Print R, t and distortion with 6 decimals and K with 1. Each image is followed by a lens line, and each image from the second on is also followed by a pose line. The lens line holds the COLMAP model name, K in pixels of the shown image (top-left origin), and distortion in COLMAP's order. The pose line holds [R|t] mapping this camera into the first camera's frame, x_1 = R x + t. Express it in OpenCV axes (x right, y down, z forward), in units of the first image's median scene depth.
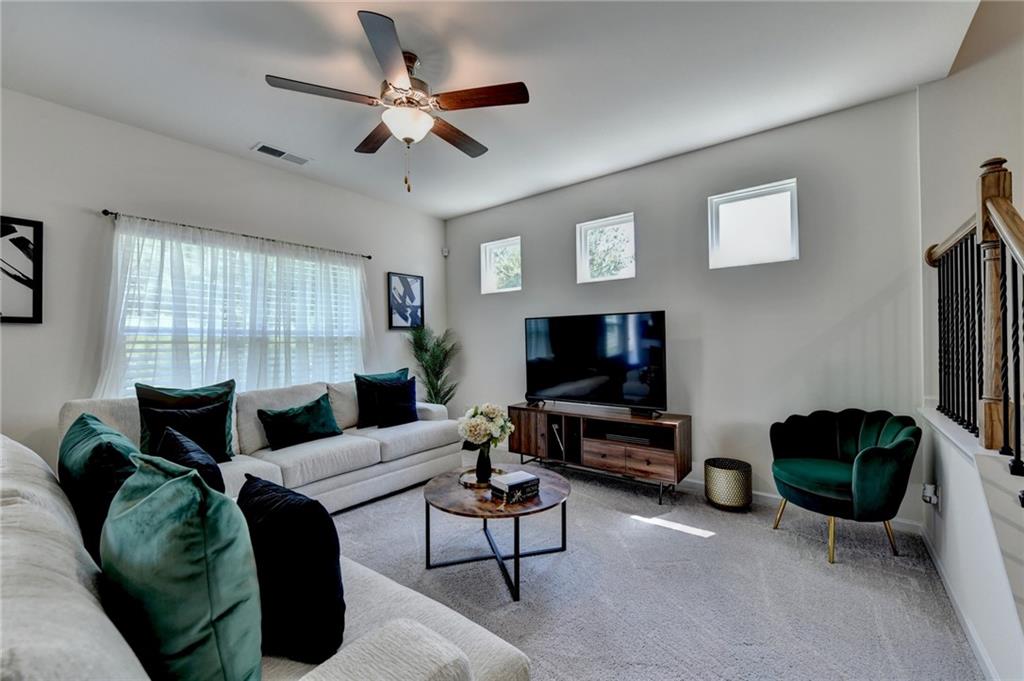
lens RADIAL K [[409.3, 0, 516.8], [0, 409.3, 339.7], [0, 0, 1]] dist [-0.001030, -0.000056]
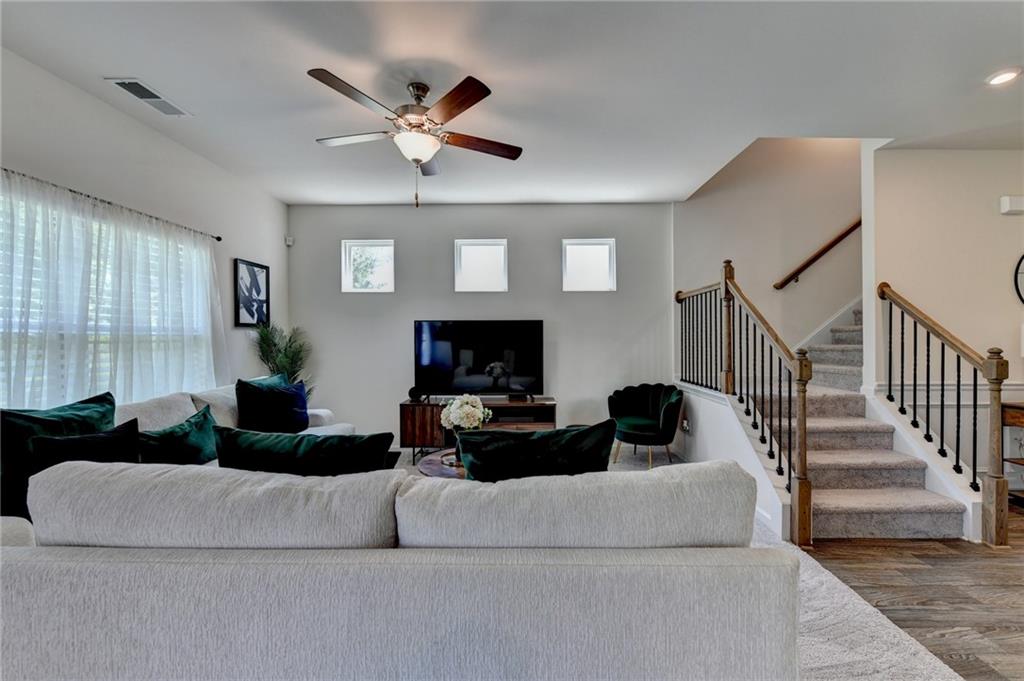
lens RADIAL K [[414.3, 0, 527.1], [0, 414.3, 342.1], [0, 0, 1]] dist [0.002027, 0.000087]
pose [[0.795473, 0.004879, 0.605970, -0.397677], [-0.009106, 0.999951, 0.003902, -0.003186], [-0.605921, -0.008622, 0.795478, -0.041642]]
